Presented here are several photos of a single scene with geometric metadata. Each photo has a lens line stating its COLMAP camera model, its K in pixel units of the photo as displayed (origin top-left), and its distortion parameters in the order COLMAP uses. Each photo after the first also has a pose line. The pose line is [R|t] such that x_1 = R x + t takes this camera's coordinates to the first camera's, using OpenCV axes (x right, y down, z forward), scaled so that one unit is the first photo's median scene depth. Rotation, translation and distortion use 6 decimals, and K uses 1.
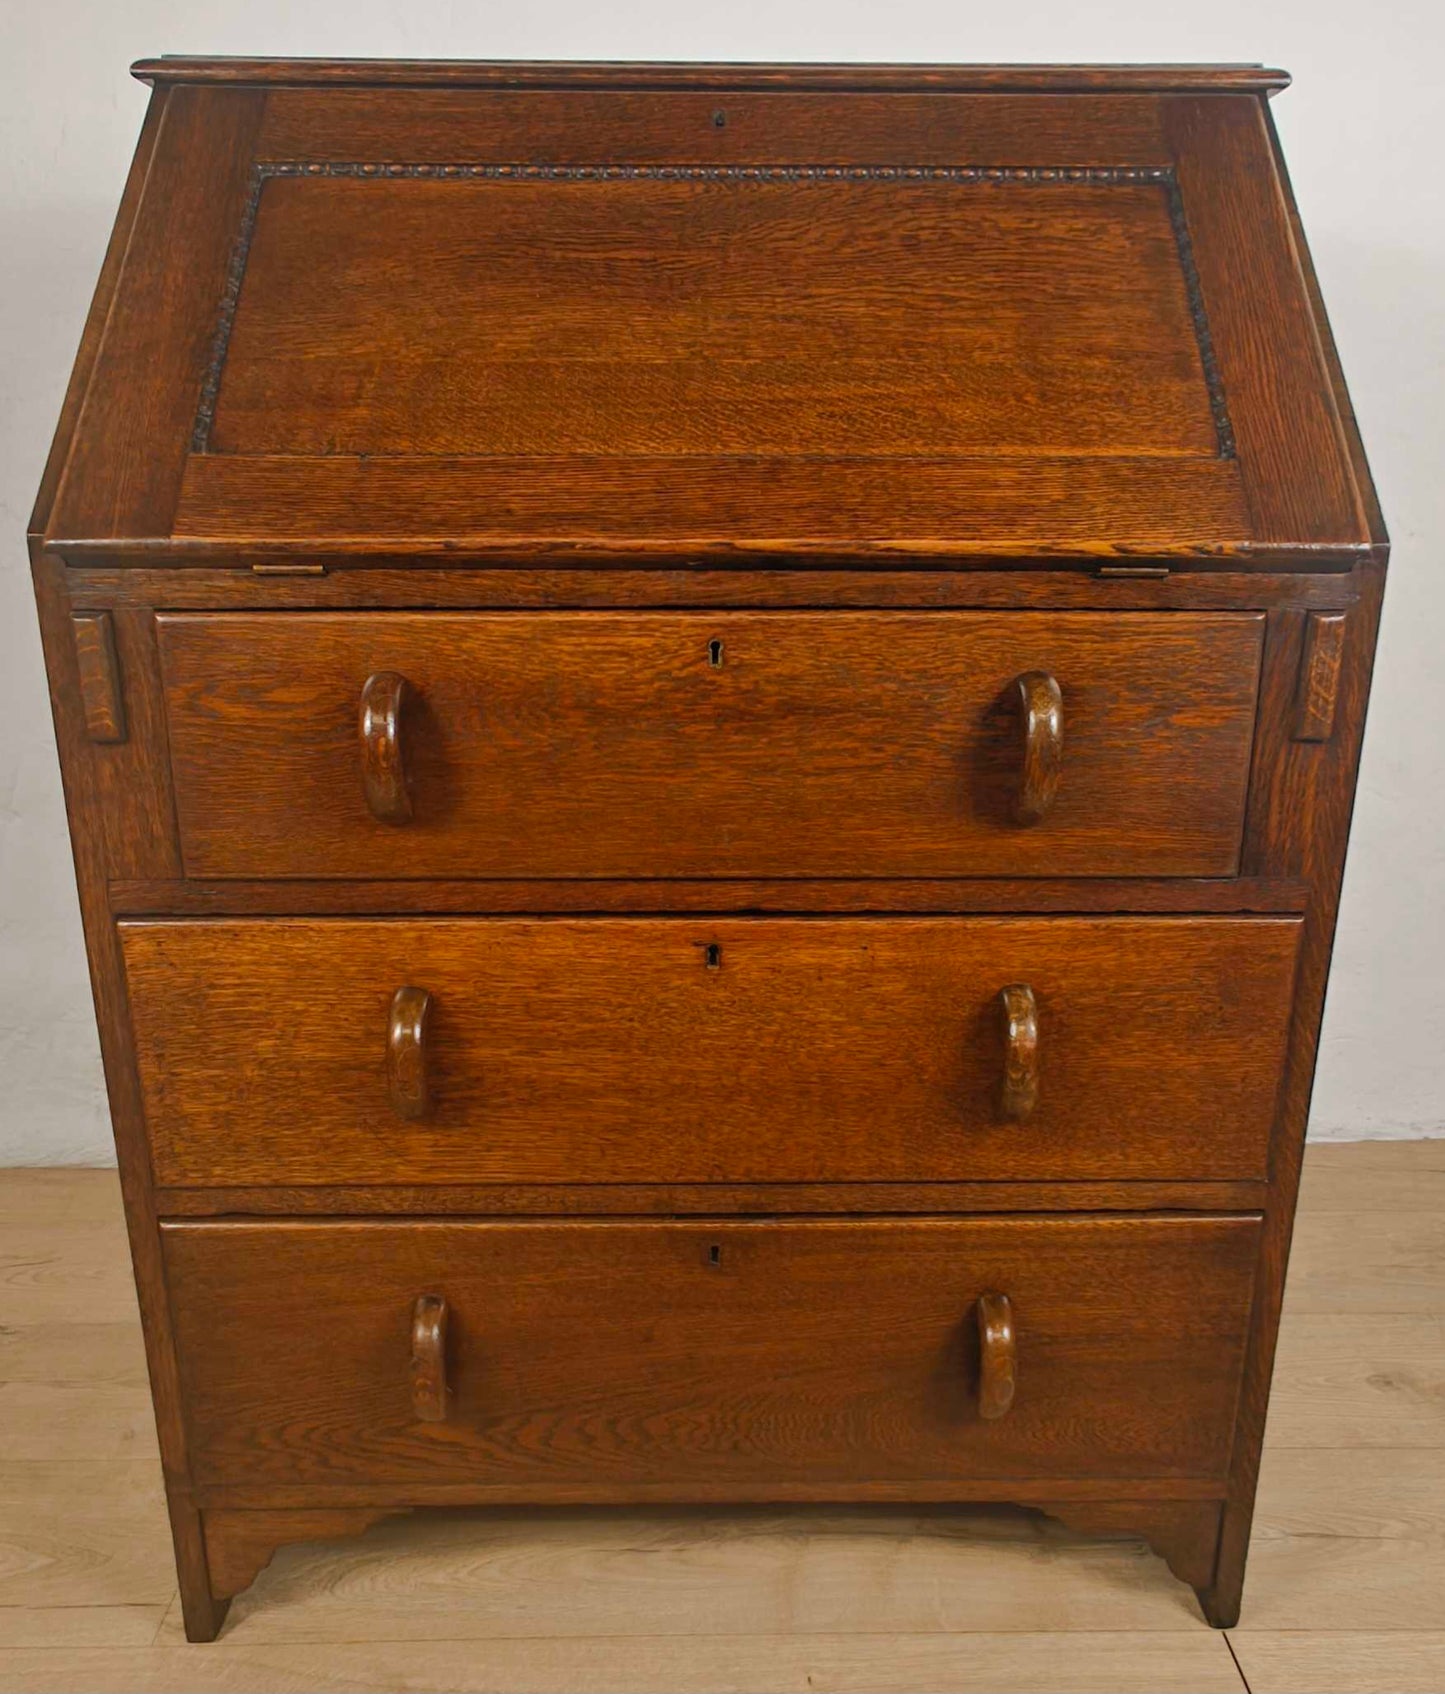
lens RADIAL K [[1407.0, 0, 747.7], [0, 1407.0, 871.3], [0, 0, 1]] dist [-0.034421, 0.043369]
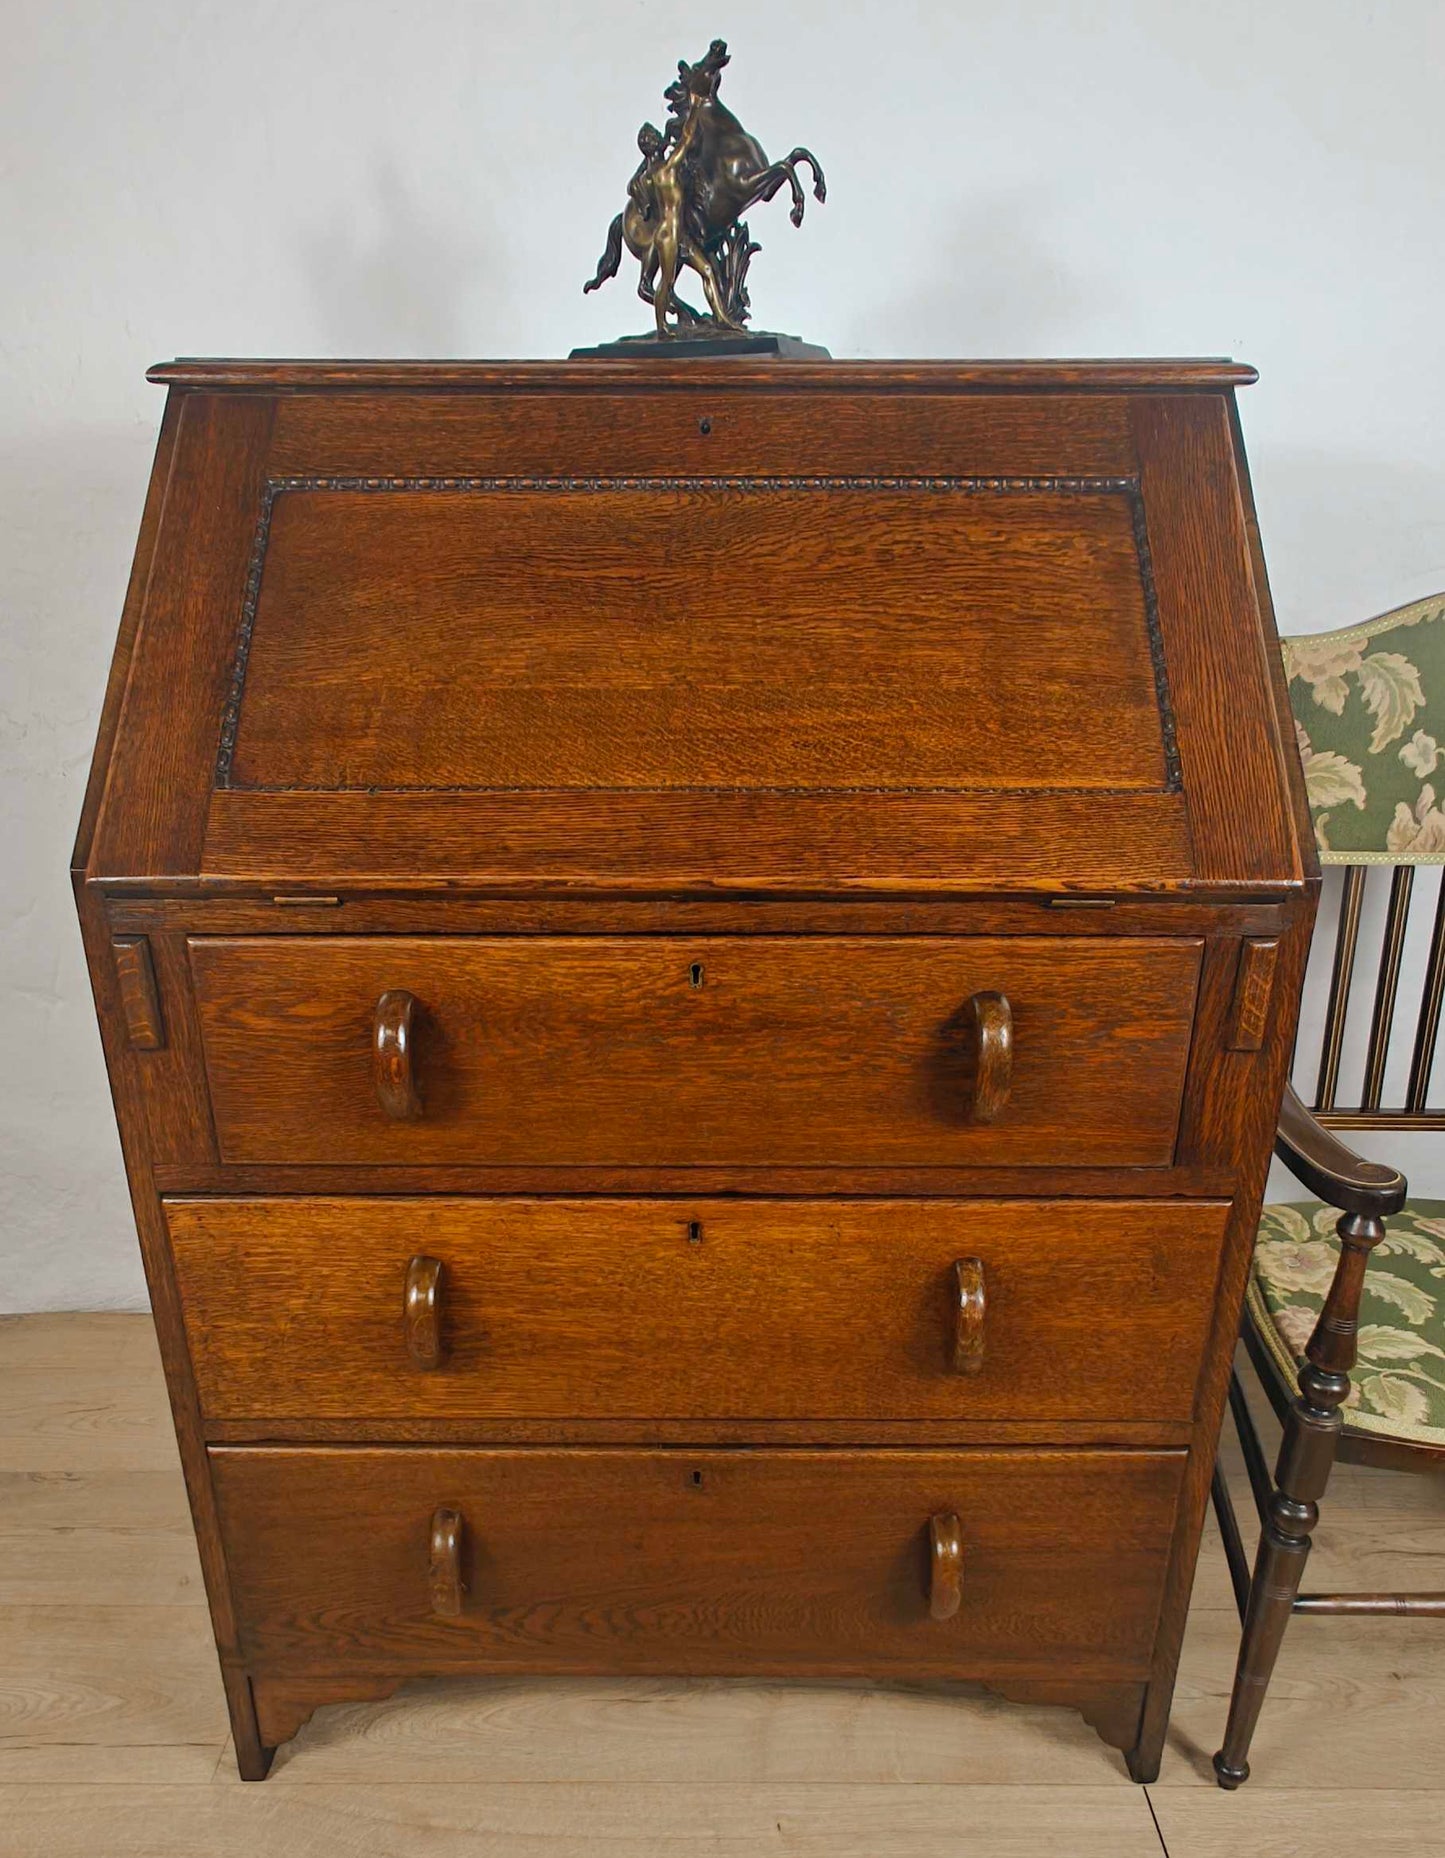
lens RADIAL K [[1358.2, 0, 721.7], [0, 1358.2, 1043.0], [0, 0, 1]] dist [-0.043877, 0.053756]
pose [[0.999763, 0.006502, -0.020791, 0.018009], [-0.004574, 0.995797, 0.091474, -0.186907], [0.021298, -0.091357, 0.995590, -0.052214]]
